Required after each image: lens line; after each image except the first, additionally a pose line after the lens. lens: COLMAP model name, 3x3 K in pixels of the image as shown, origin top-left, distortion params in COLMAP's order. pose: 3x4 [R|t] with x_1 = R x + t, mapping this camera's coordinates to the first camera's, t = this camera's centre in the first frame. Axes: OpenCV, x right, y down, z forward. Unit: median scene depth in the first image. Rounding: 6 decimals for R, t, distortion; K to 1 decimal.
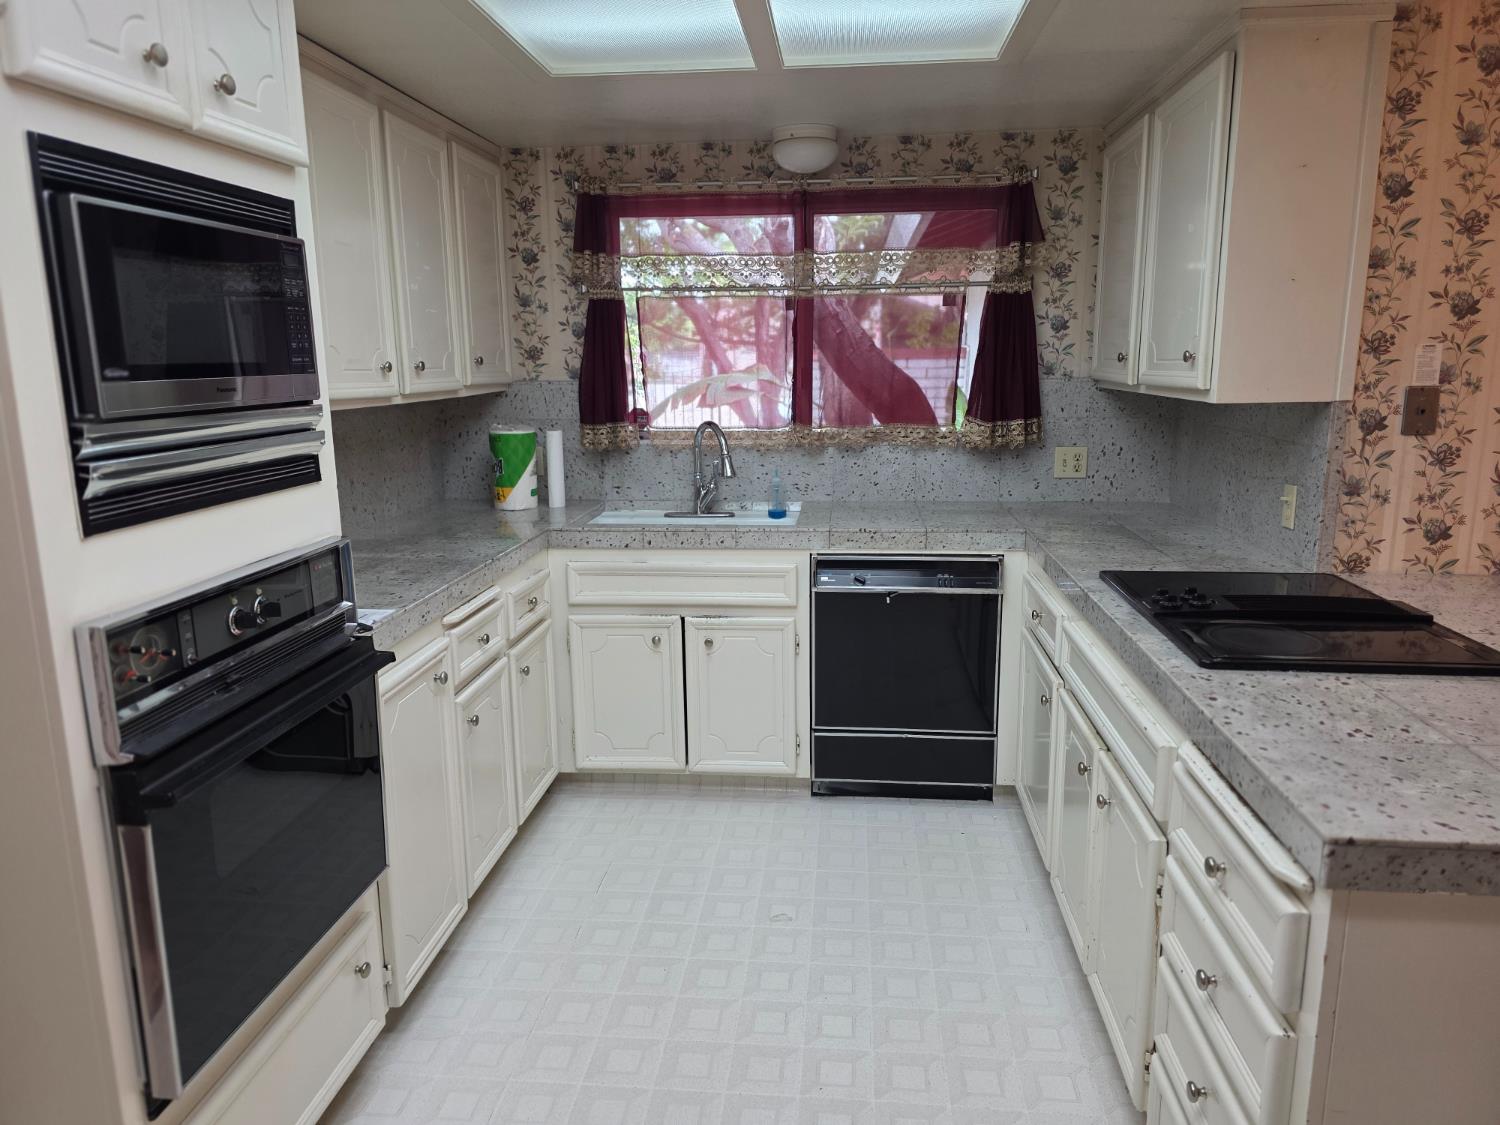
lens RADIAL K [[1012.6, 0, 754.4], [0, 1012.6, 554.2], [0, 0, 1]] dist [0.068720, -0.056782]
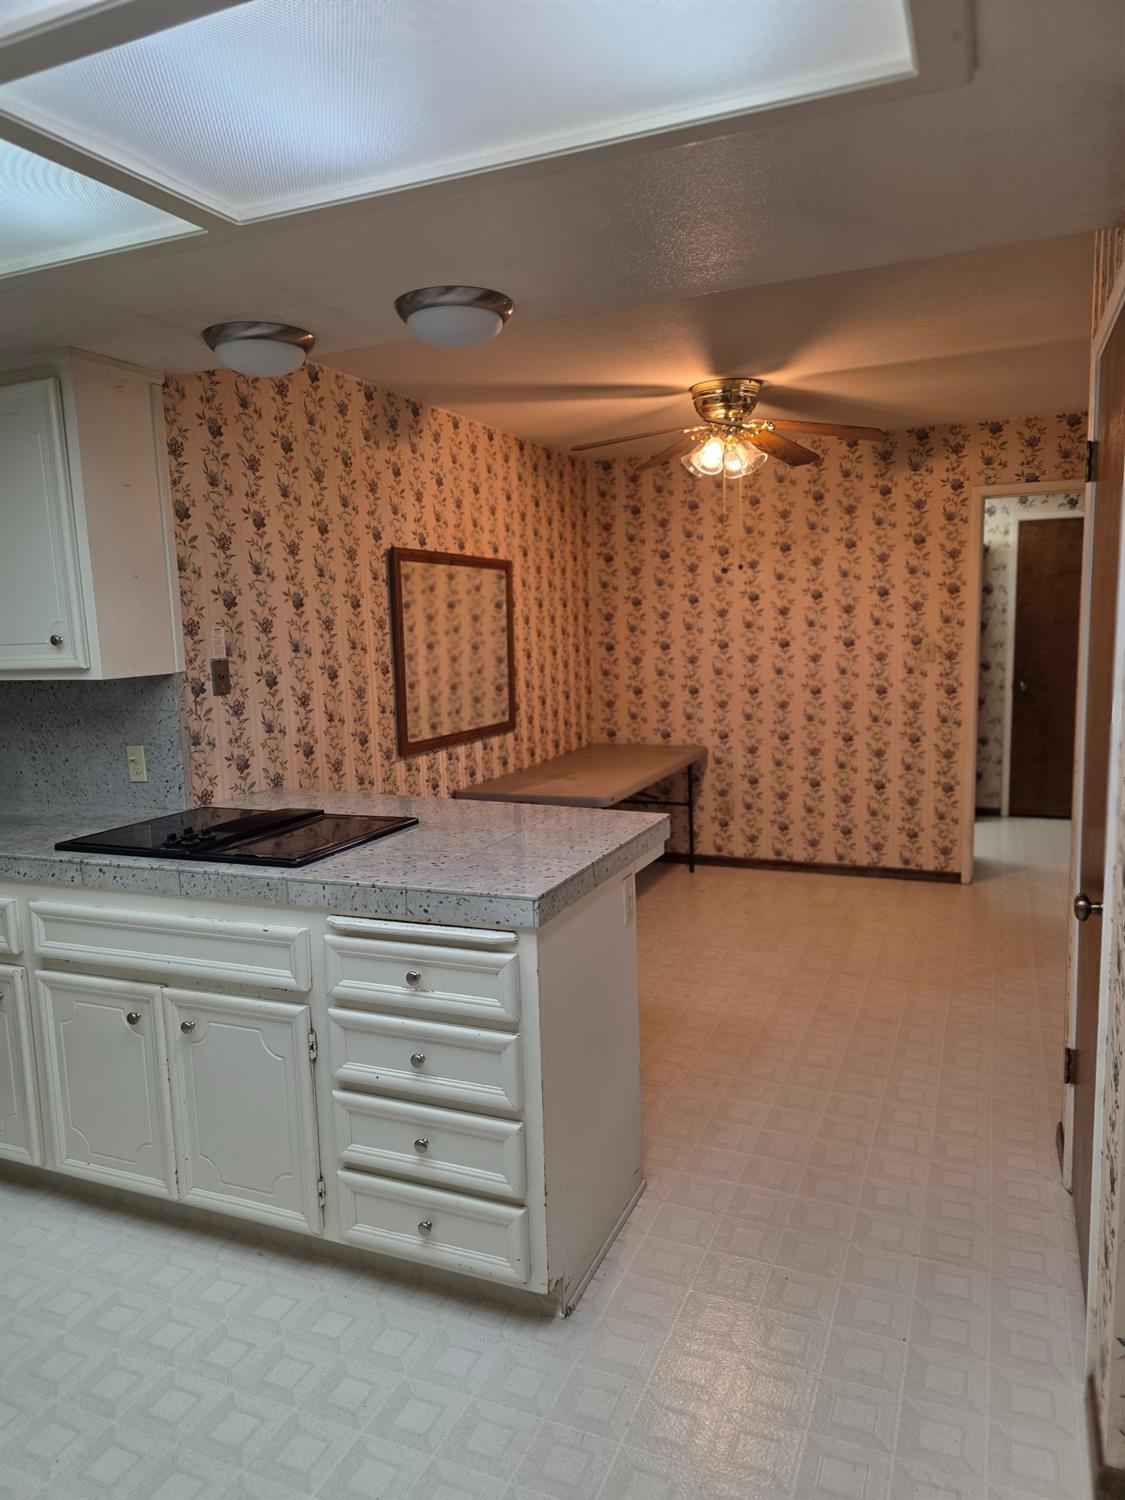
lens RADIAL K [[1012.6, 0, 557.8], [0, 1012.6, 761.9], [0, 0, 1]] dist [0.068720, -0.056782]
pose [[0.303725, -0.132752, 0.943466, -0.486209], [0.214550, 0.974341, 0.068027, -0.026979], [-0.928289, 0.181759, 0.324413, 0.178349]]
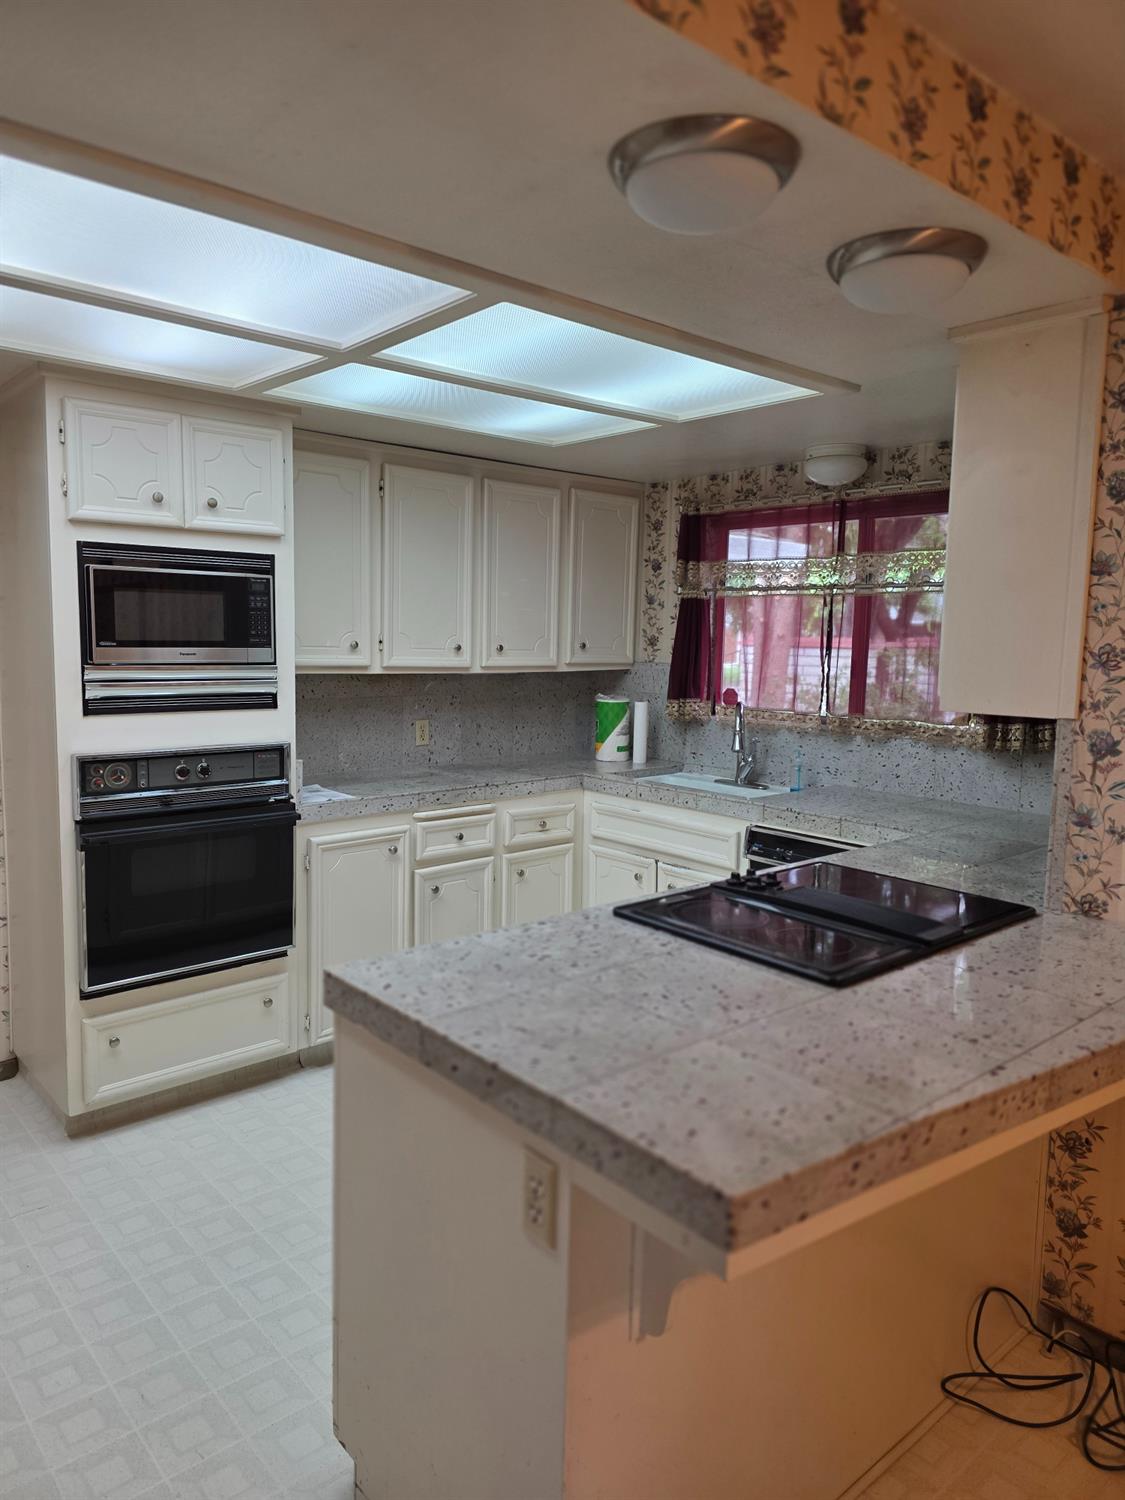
lens RADIAL K [[1012.6, 0, 550.0], [0, 1012.6, 741.7], [0, 0, 1]] dist [0.068720, -0.056782]
pose [[0.718918, 0.097137, -0.688274, 0.860042], [-0.158773, 0.986958, -0.026551, -0.033283], [0.676719, 0.128368, 0.724965, 0.044966]]
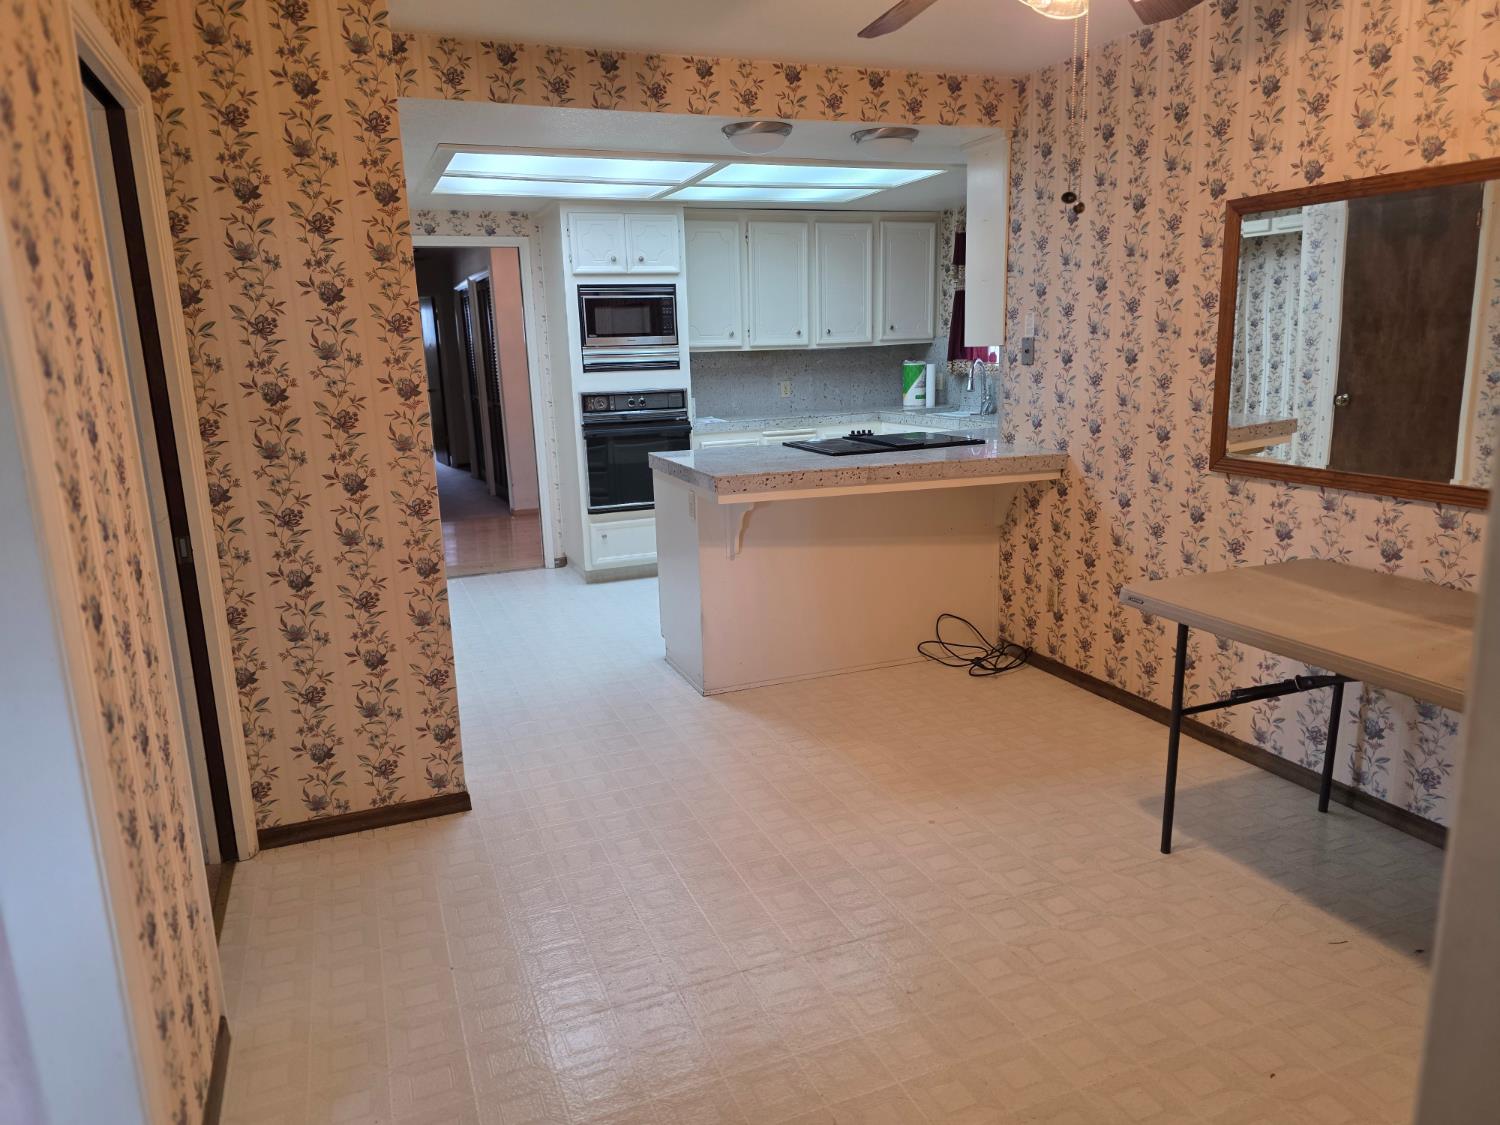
lens RADIAL K [[1012.6, 0, 747.0], [0, 1012.6, 567.2], [0, 0, 1]] dist [0.068720, -0.056782]
pose [[0.451932, 0.190235, -0.871532, 2.005775], [-0.146462, 0.979562, 0.137868, 0.053160], [0.879947, 0.065339, 0.470558, -0.223865]]
